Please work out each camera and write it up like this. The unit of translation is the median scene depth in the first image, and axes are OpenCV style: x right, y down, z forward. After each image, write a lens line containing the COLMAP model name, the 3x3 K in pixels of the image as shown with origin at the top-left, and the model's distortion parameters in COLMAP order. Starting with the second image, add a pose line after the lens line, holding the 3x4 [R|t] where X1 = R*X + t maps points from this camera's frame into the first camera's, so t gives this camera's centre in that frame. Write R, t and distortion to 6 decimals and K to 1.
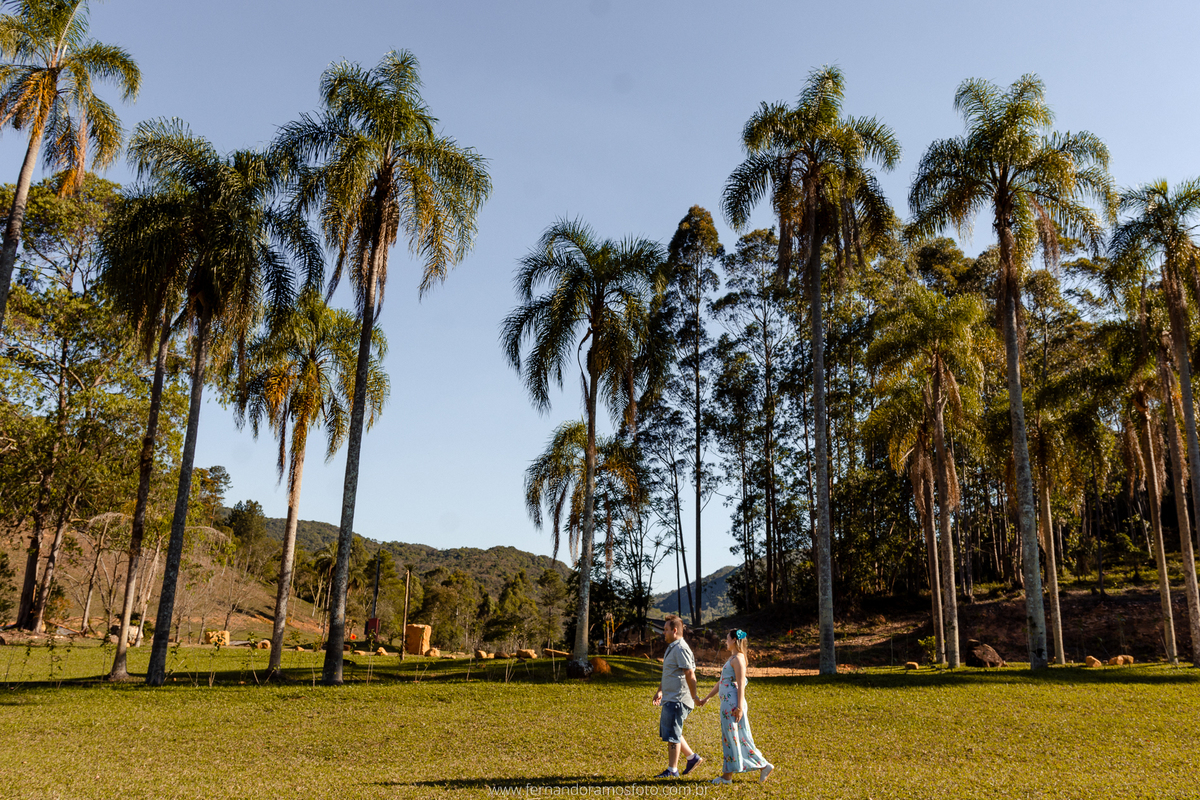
lens RADIAL K [[921.2, 0, 600.0], [0, 921.2, 400.0], [0, 0, 1]] dist [0.043214, -0.001434]
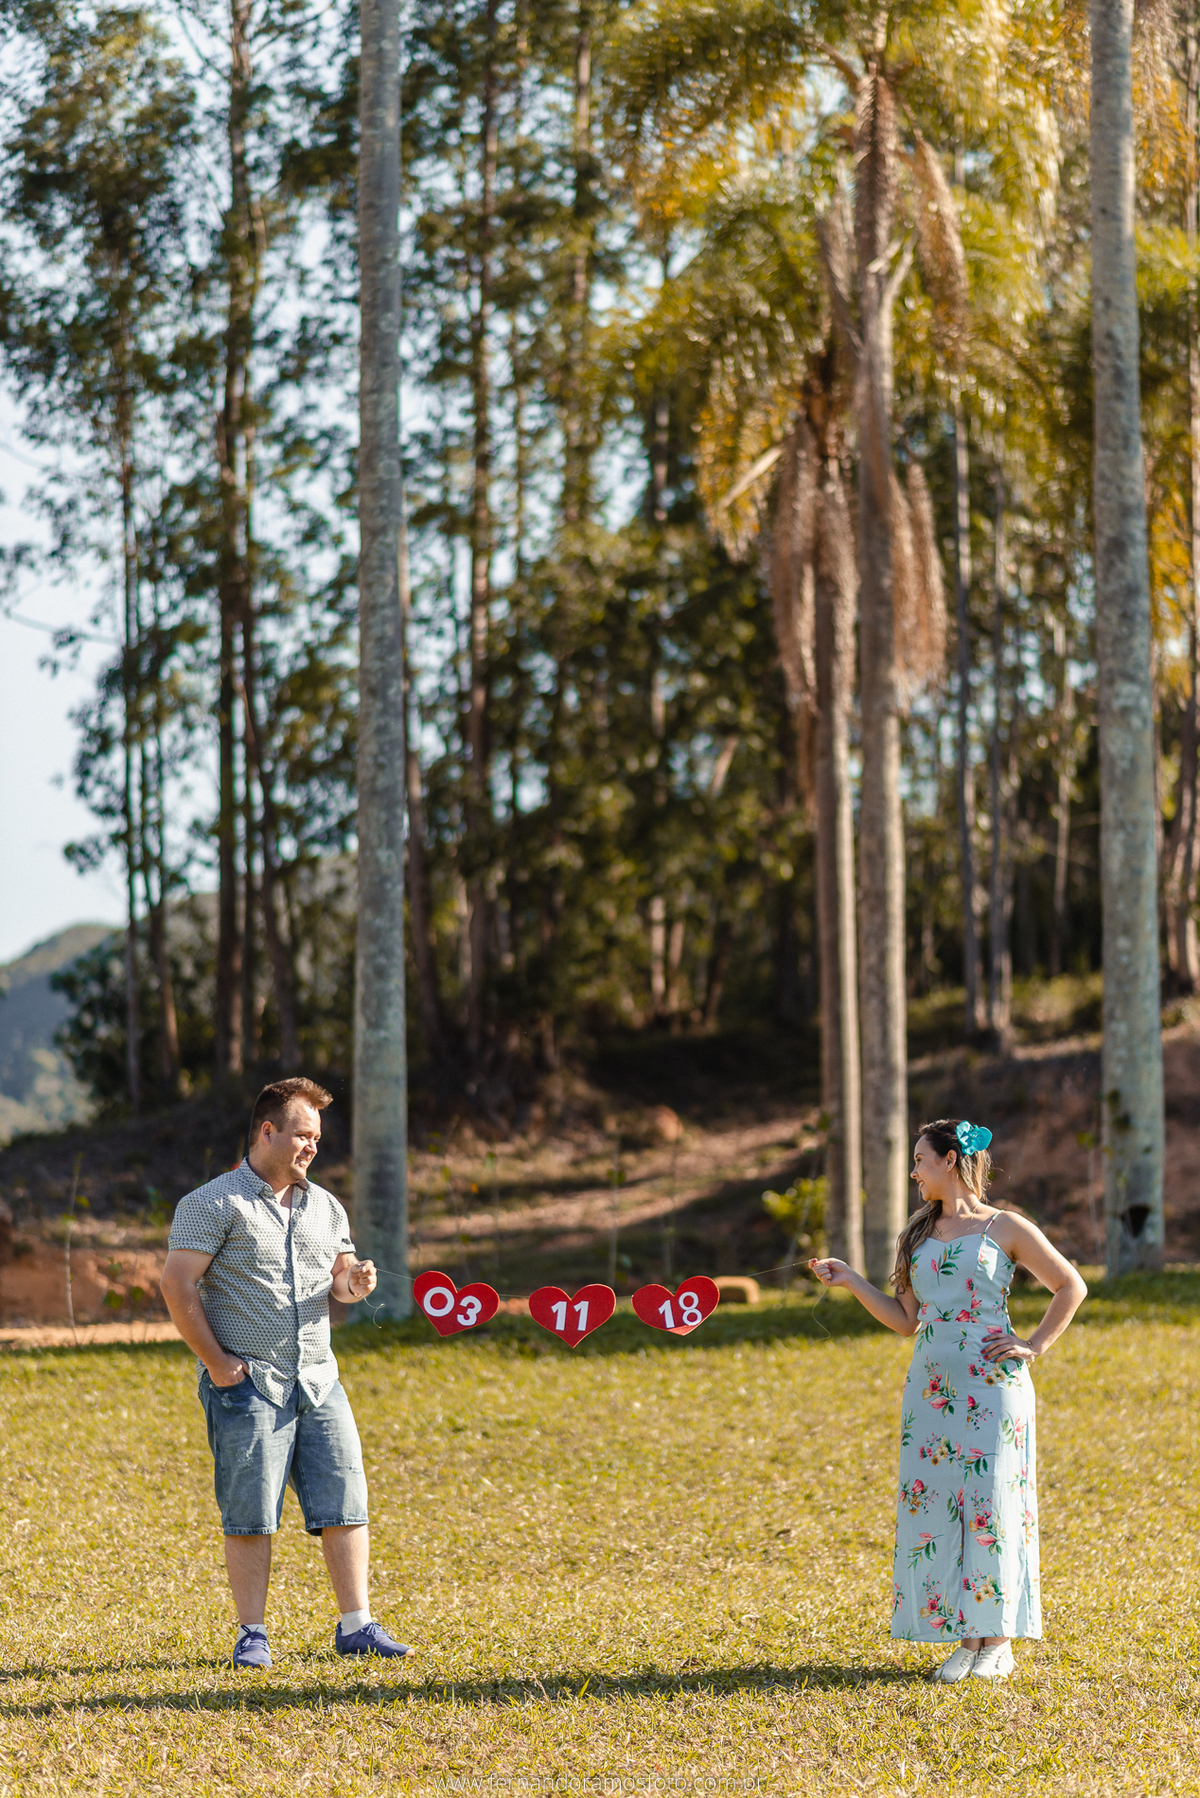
lens RADIAL K [[4482.3, 0, 600.0], [0, 4482.3, 899.0], [0, 0, 1]] dist [0.023097, 0.146039]
pose [[0.973978, -0.005356, 0.226580, 0.013548], [-0.033609, 0.985255, 0.167759, -0.024778], [-0.224138, -0.171008, 0.959437, -0.141573]]
